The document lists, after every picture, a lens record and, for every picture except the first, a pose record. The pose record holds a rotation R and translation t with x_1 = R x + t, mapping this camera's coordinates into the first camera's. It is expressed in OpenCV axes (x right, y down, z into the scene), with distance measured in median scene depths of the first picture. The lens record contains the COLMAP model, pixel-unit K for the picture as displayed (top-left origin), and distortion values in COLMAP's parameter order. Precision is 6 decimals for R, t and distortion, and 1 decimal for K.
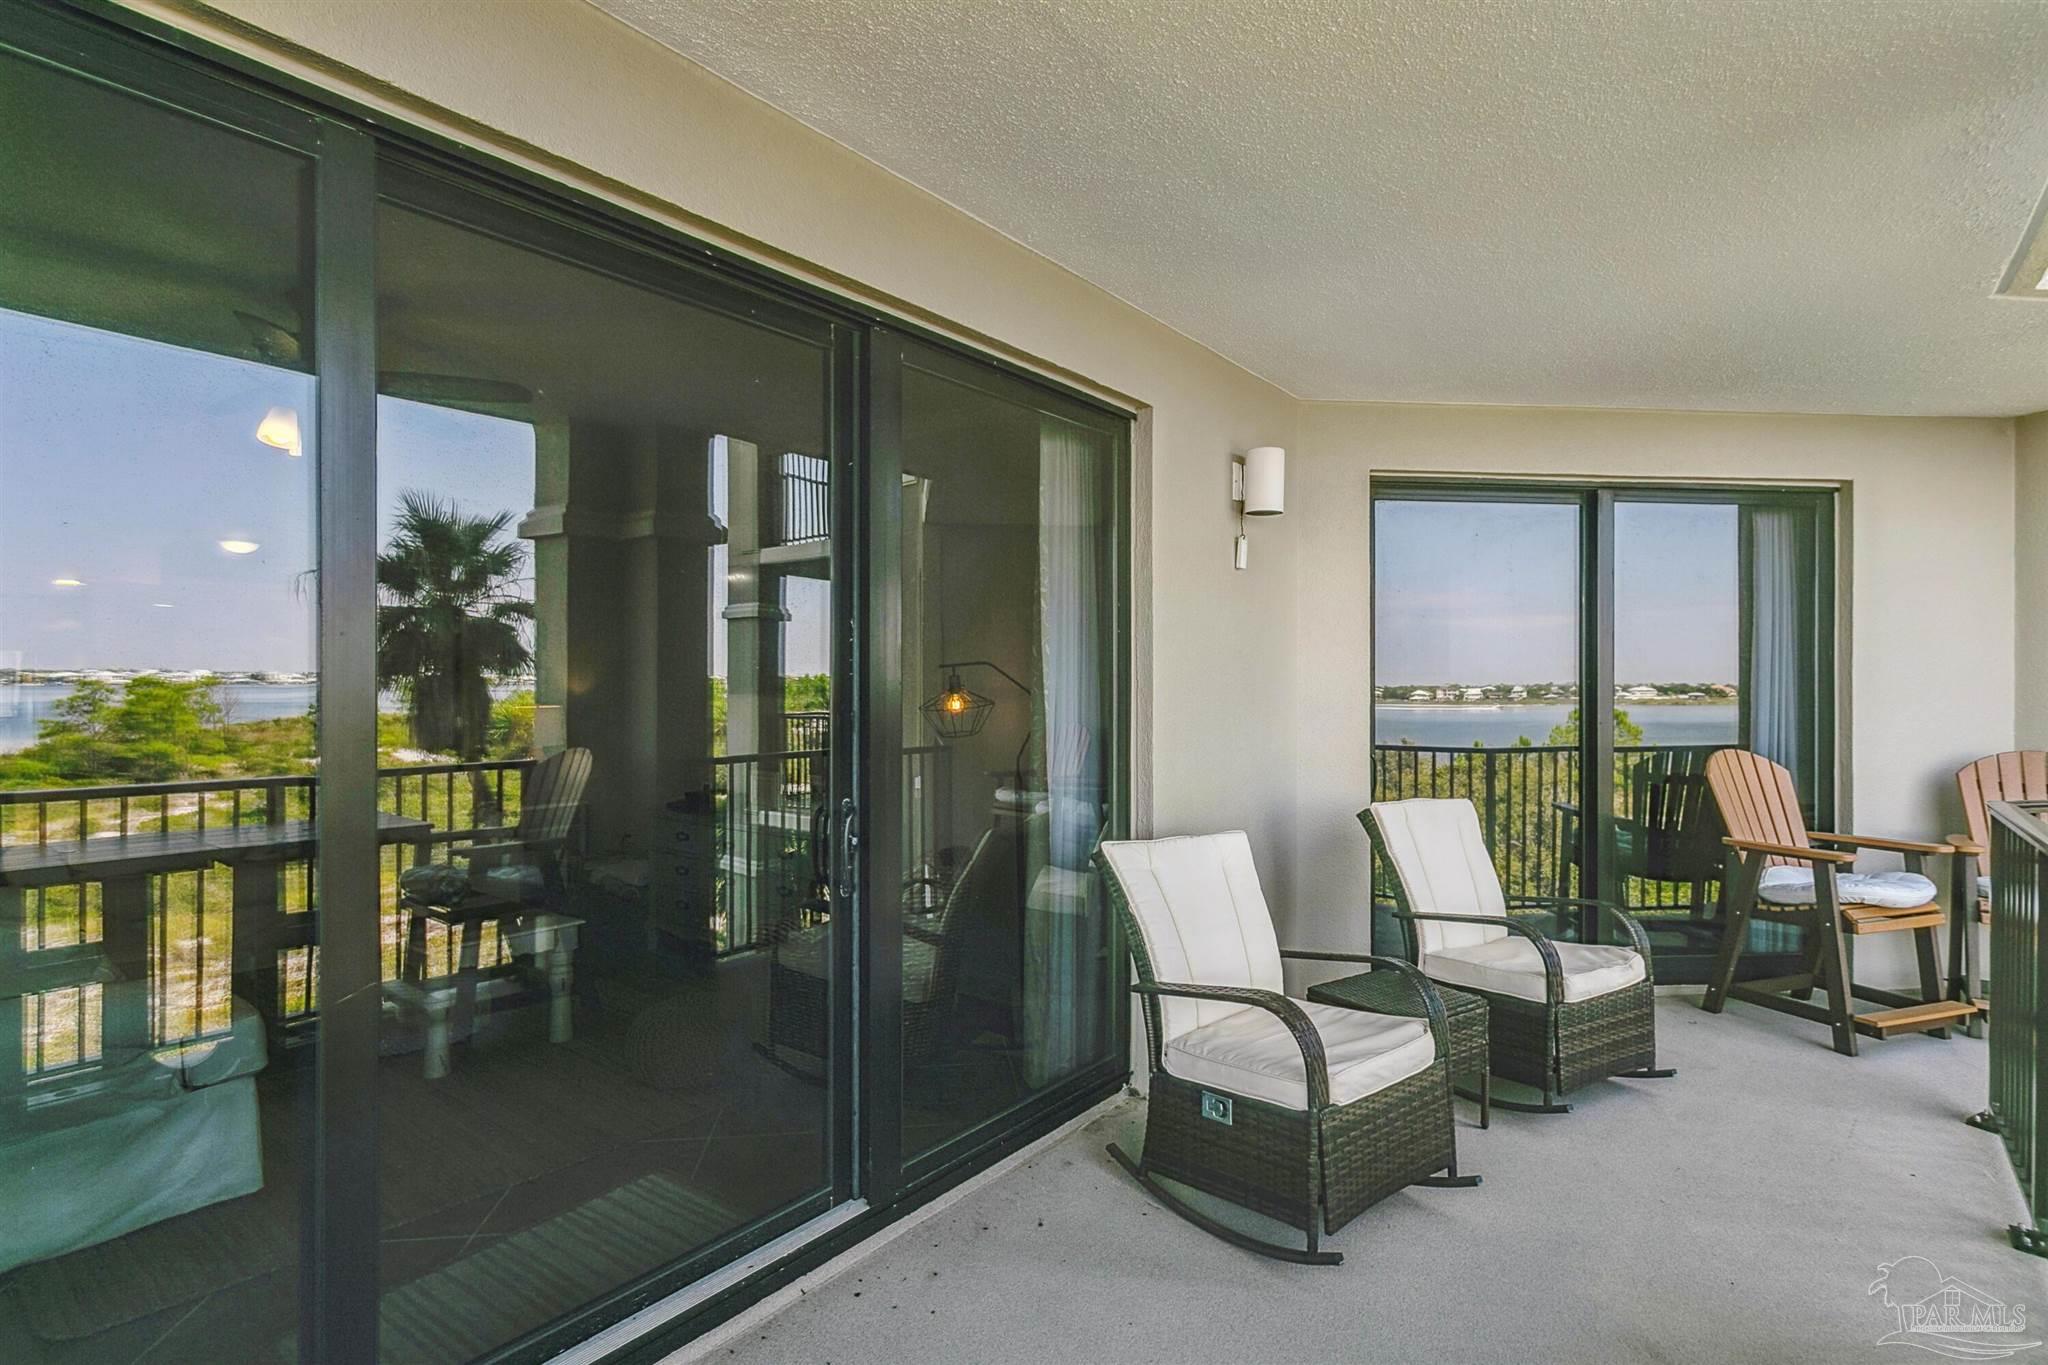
lens RADIAL K [[966.2, 0, 1028.2], [0, 966.2, 674.7], [0, 0, 1]] dist [0.001051, 0.000542]
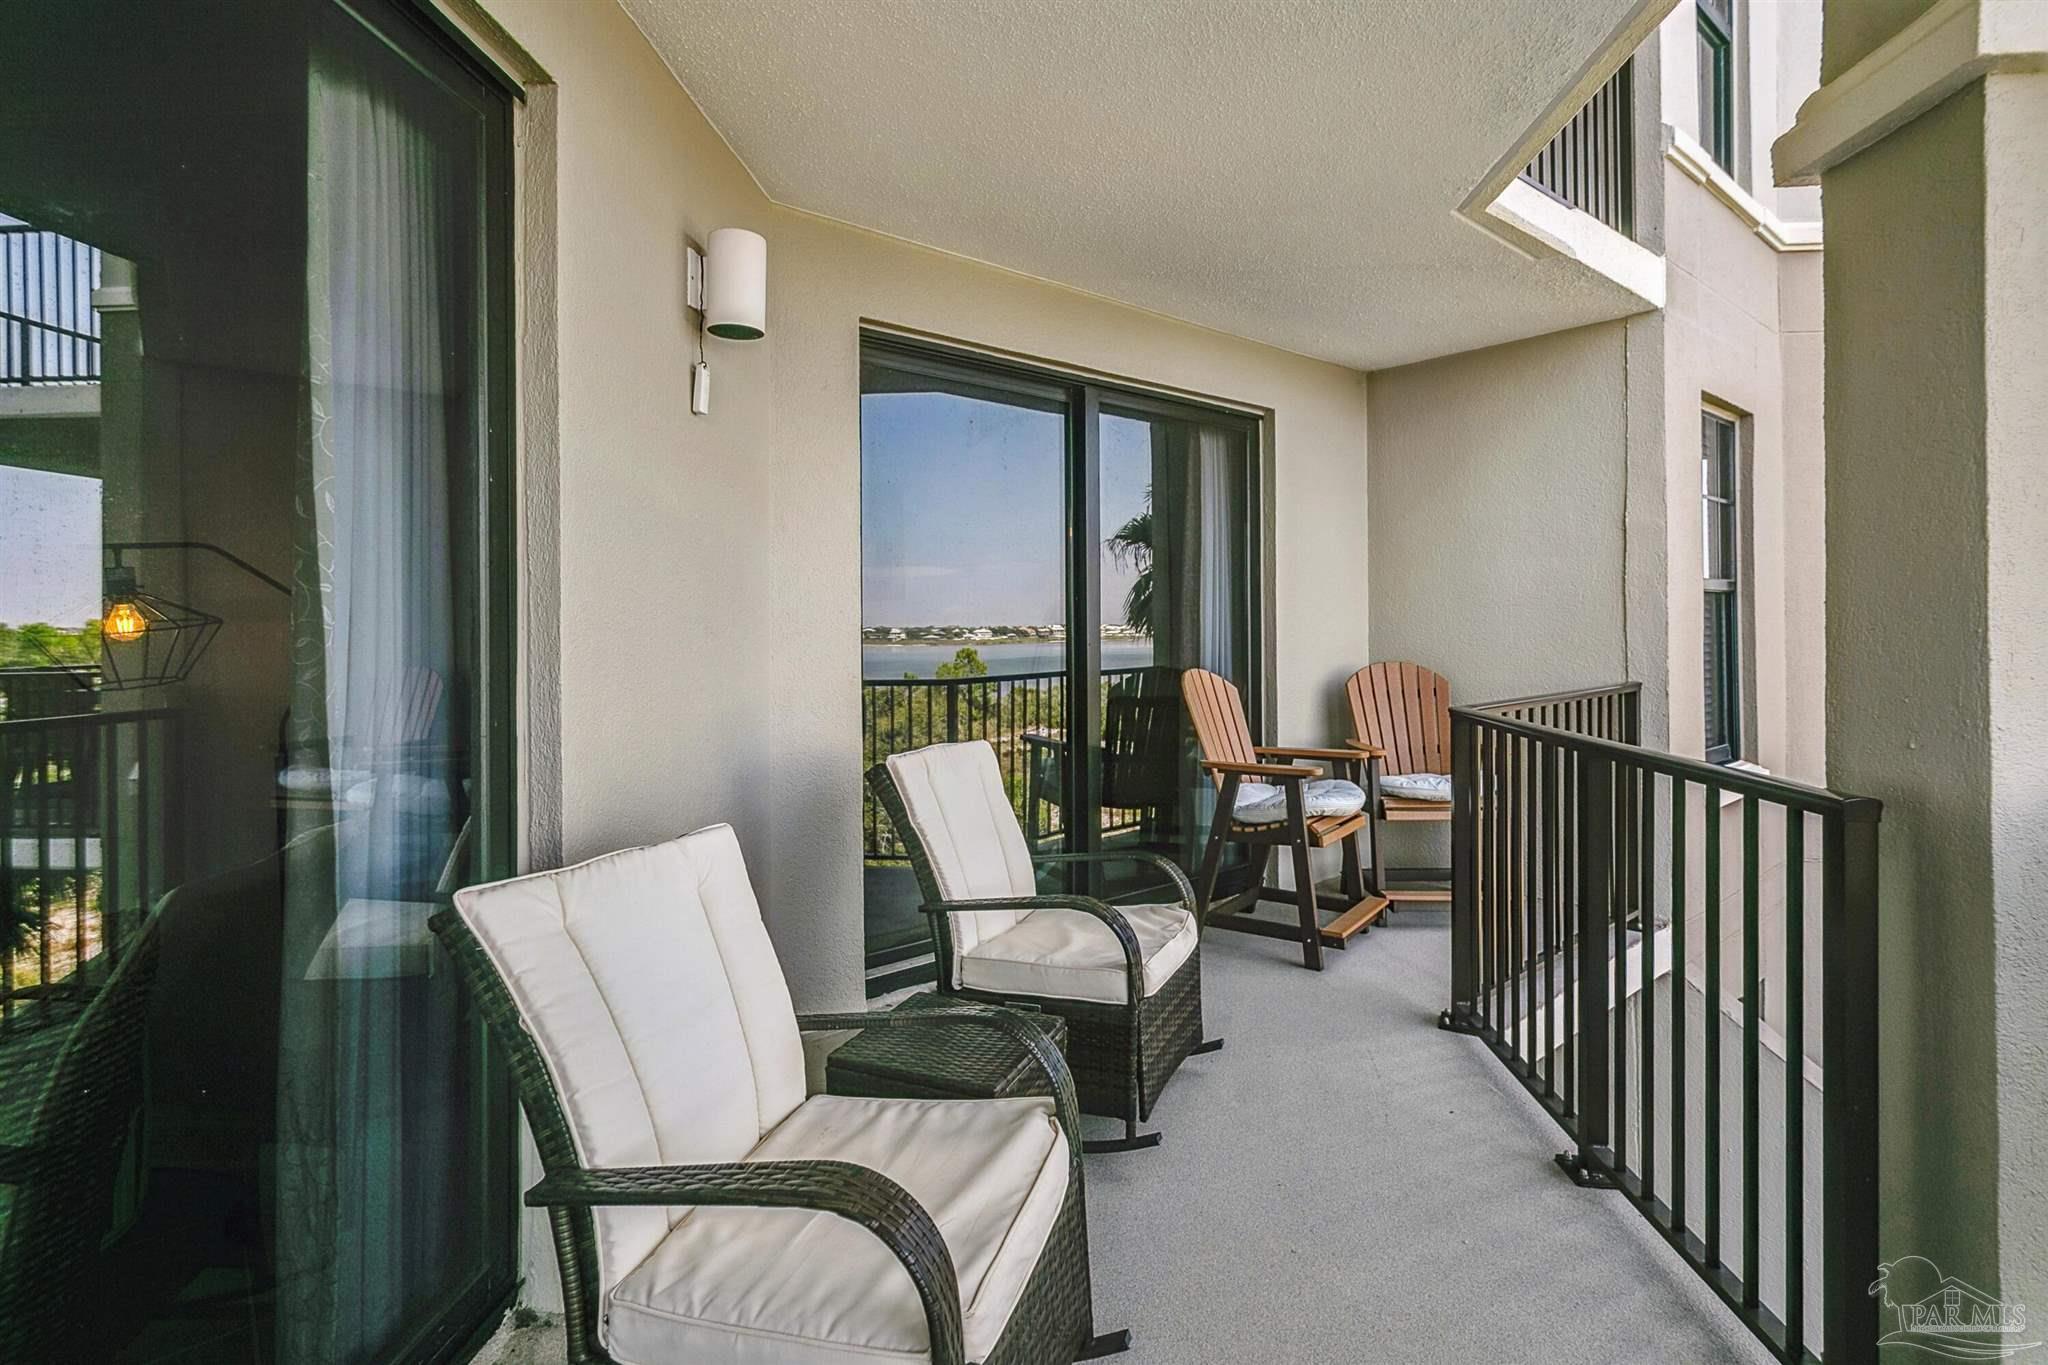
lens RADIAL K [[966.2, 0, 1004.7], [0, 966.2, 617.8], [0, 0, 1]] dist [0.001051, 0.000542]
pose [[0.831797, -0.002495, 0.555074, 0.030886], [0.003554, 0.999993, -0.000831, 0.032247], [-0.555068, 0.002664, 0.831801, 0.368871]]
